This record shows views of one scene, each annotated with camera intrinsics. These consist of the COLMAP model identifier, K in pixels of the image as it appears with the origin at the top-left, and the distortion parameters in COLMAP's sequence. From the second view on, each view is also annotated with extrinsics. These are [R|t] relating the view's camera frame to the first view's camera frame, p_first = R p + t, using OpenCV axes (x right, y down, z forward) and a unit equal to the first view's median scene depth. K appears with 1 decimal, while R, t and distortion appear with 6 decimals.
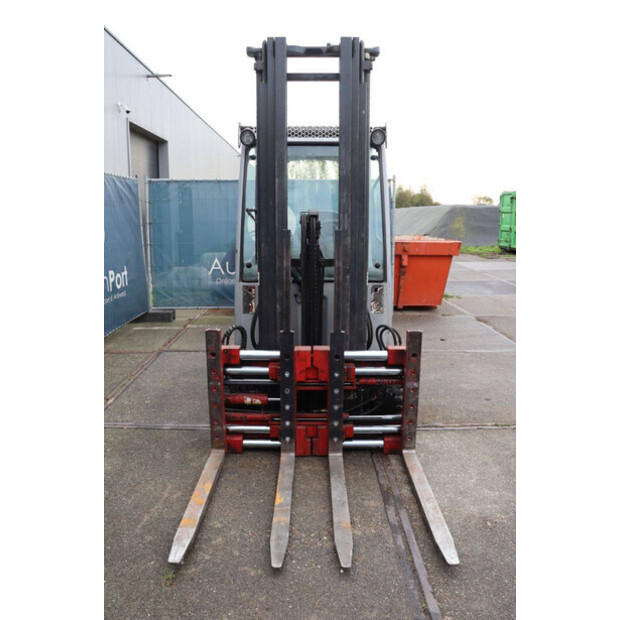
lens RADIAL K [[512.9, 0, 310.0], [0, 512.9, 310.0], [0, 0, 1]] dist [-0.174882, 0.154788]
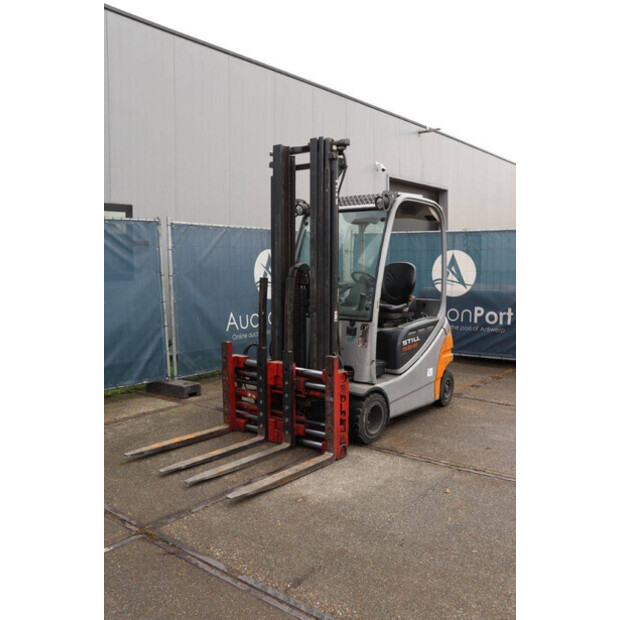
lens RADIAL K [[574.2, 0, 310.0], [0, 574.2, 310.0], [0, 0, 1]] dist [-0.114463, 0.000800]
pose [[0.772351, 0.052898, -0.632990, 1.018497], [-0.116459, 0.991427, -0.059247, 0.016127], [0.624429, 0.119477, 0.771890, -0.161200]]
